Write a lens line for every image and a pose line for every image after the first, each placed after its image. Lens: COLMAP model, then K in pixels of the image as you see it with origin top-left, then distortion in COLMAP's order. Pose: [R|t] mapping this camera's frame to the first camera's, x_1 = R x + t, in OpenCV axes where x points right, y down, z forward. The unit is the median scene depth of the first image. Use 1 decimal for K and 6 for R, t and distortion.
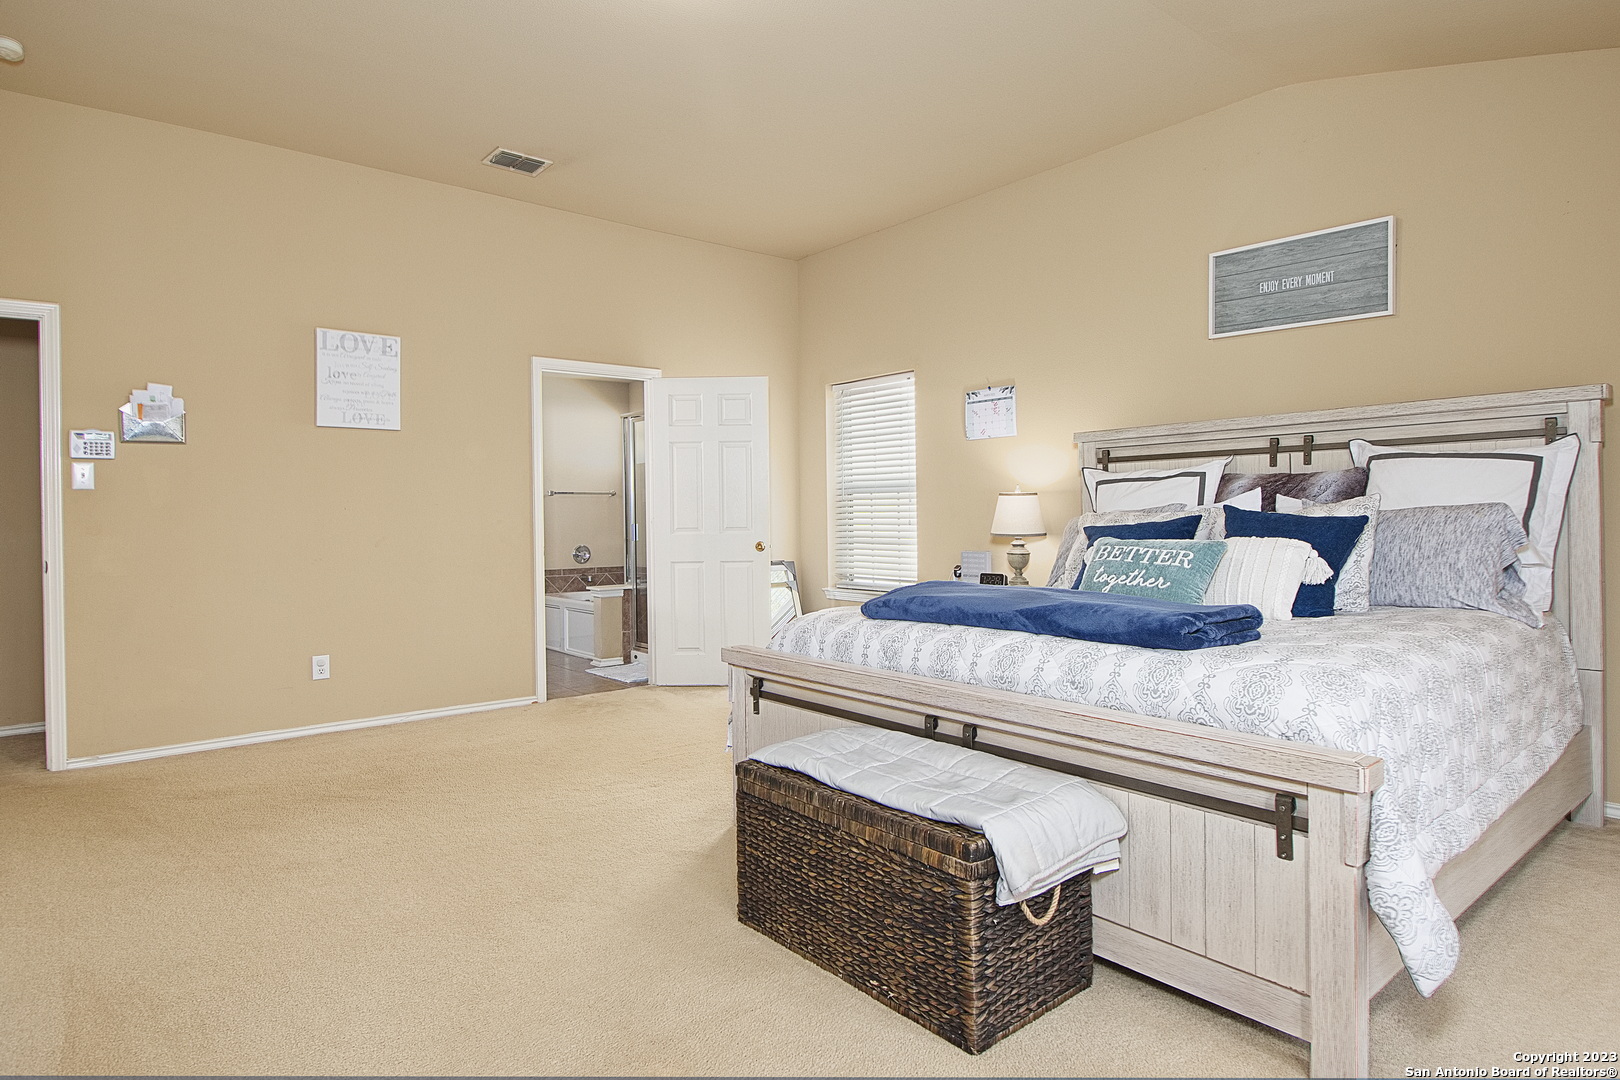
lens RADIAL K [[880.4, 0, 812.7], [0, 880.4, 523.9], [0, 0, 1]] dist [0.002552, -0.000233]
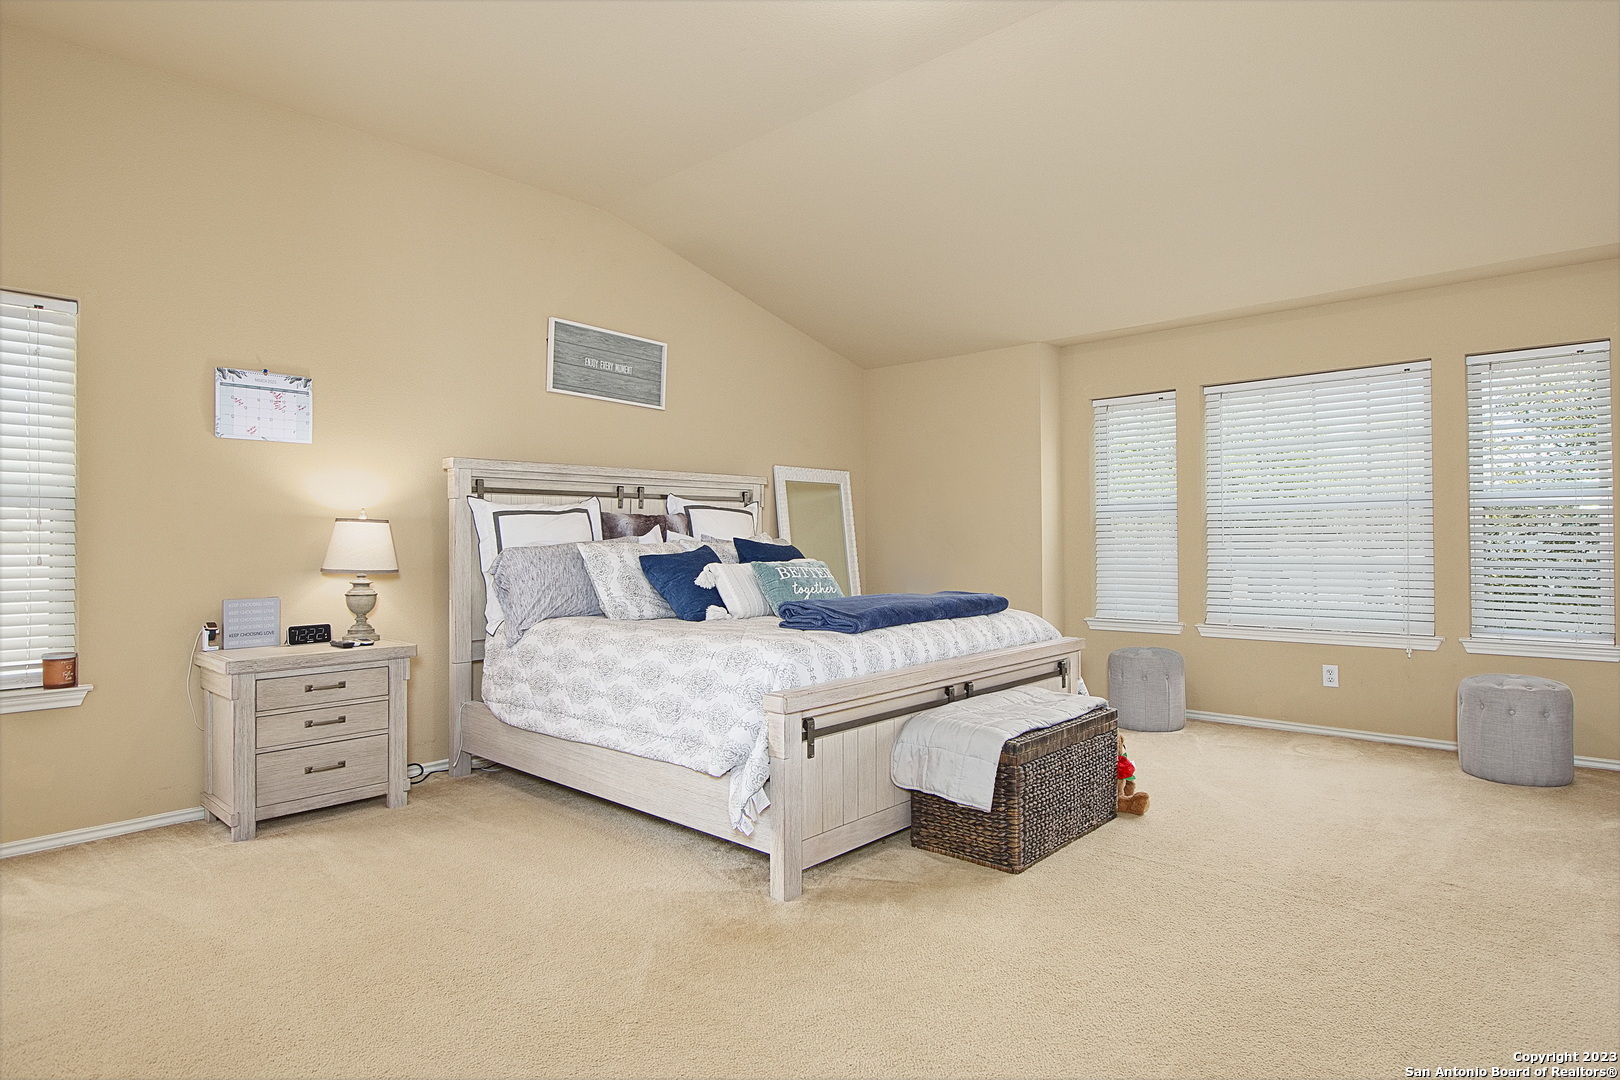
lens RADIAL K [[880.4, 0, 812.3], [0, 880.4, 544.6], [0, 0, 1]] dist [0.002552, -0.000233]
pose [[-0.126285, 0.003186, 0.991989, -0.751480], [0.014527, 0.999894, -0.001362, -0.006046], [-0.991888, 0.014239, -0.126318, 0.847712]]
